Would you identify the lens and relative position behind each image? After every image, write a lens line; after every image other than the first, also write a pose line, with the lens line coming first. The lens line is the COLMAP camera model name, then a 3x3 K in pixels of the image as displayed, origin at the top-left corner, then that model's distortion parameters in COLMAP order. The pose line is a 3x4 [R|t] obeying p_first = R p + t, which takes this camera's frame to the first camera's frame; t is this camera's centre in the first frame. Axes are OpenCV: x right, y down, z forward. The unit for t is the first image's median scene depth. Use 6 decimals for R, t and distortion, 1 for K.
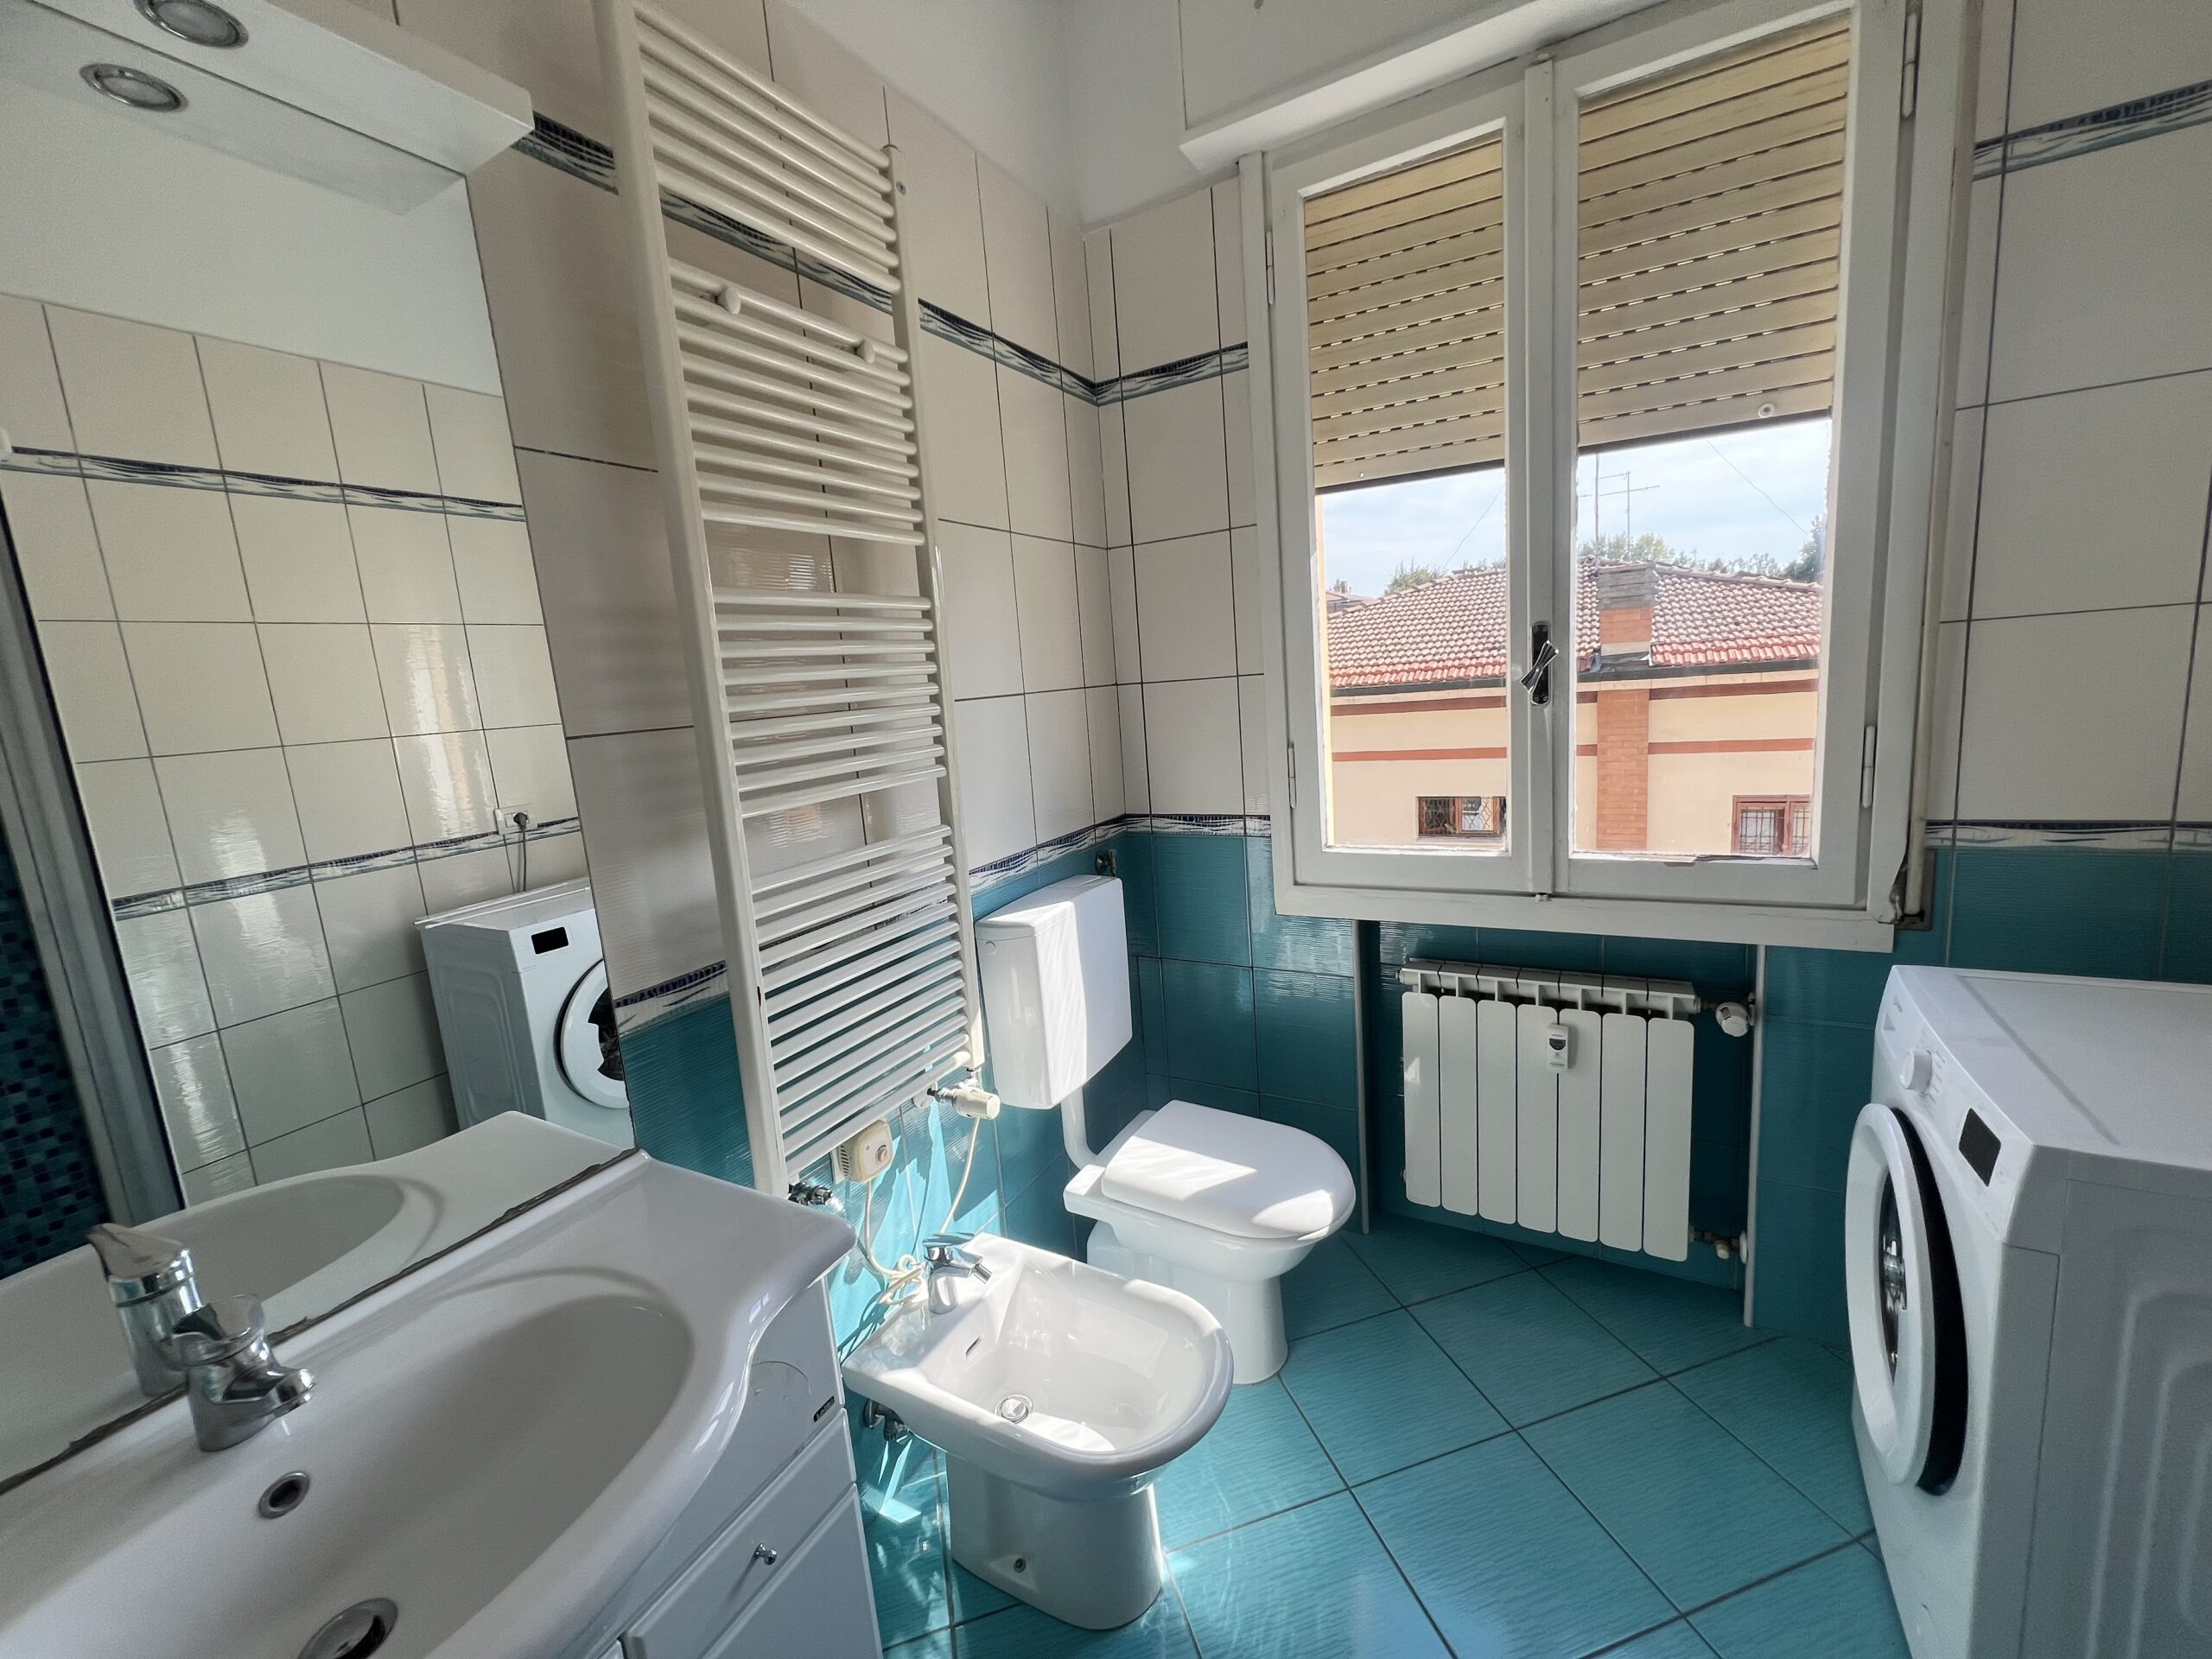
lens RADIAL K [[884.6, 0, 1107.1], [0, 884.6, 812.5], [0, 0, 1]] dist [-0.010471, 0.003548]
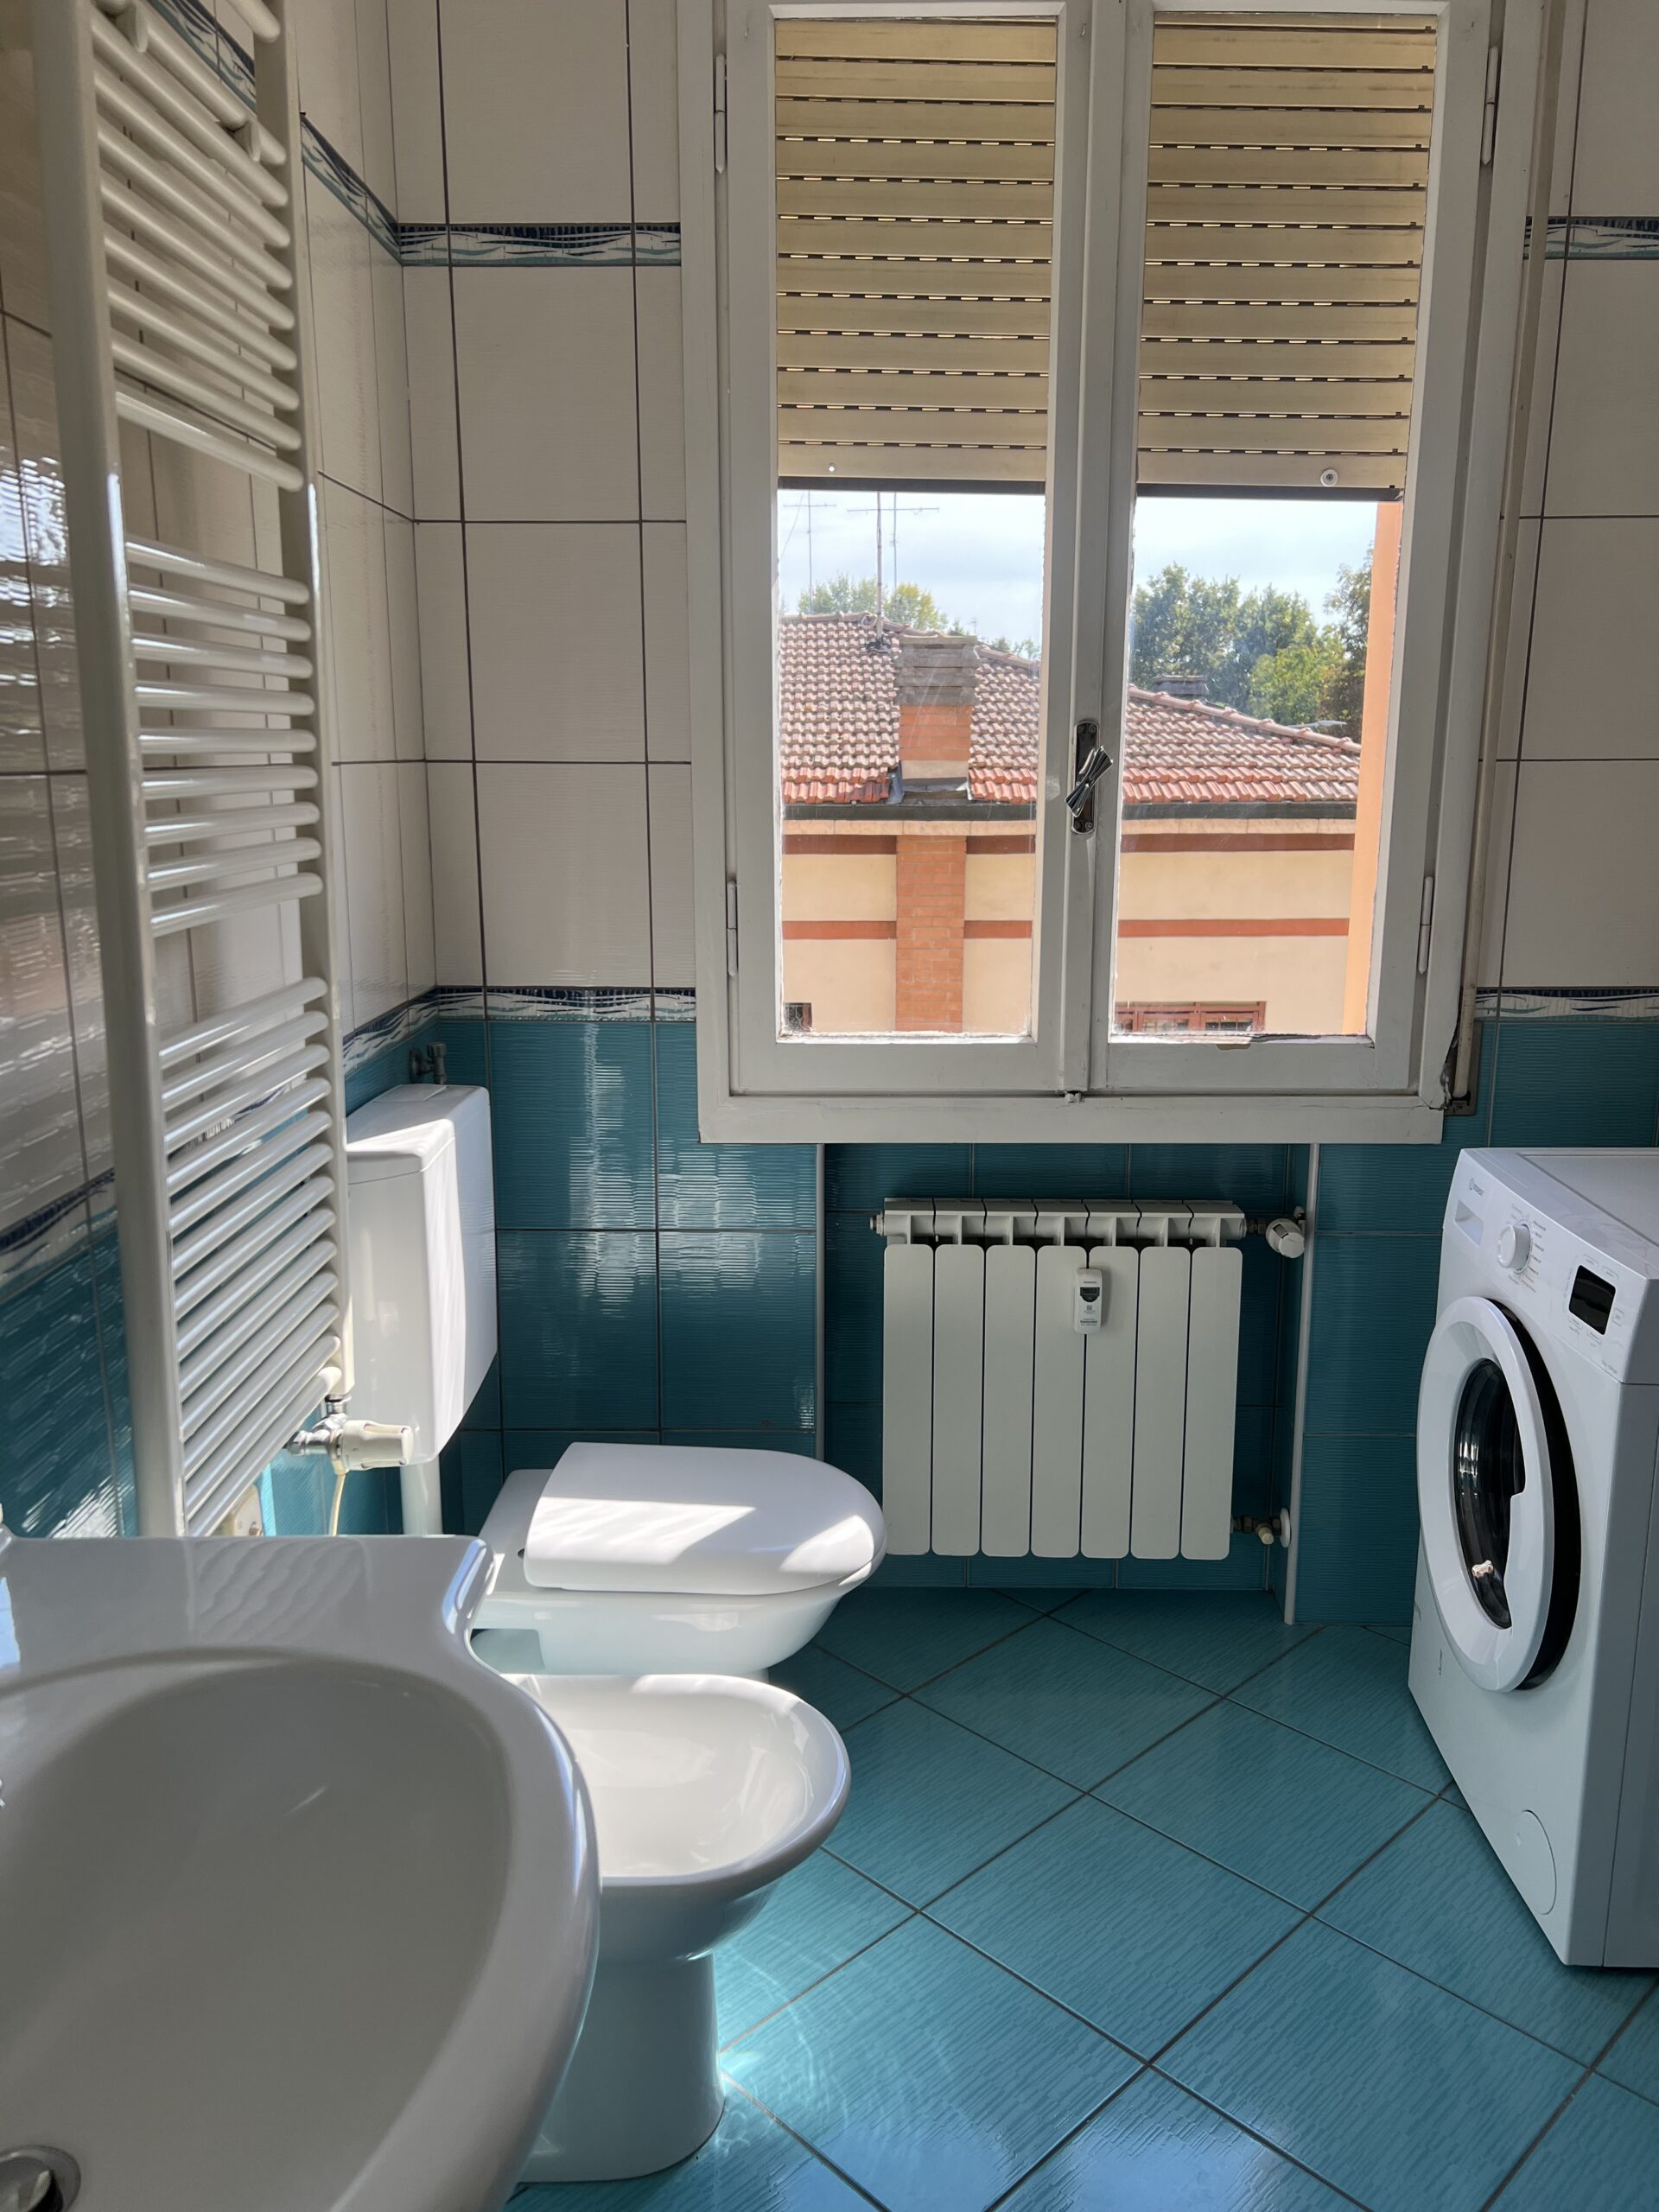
lens RADIAL K [[1687.3, 0, 829.5], [0, 1687.3, 1106.0], [0, 0, 1]] dist [0.037548, -0.040775]
pose [[0.870490, -0.022745, 0.491660, -0.389293], [0.005608, 0.999325, 0.036301, 0.053010], [-0.492154, -0.028843, 0.870030, -0.128355]]
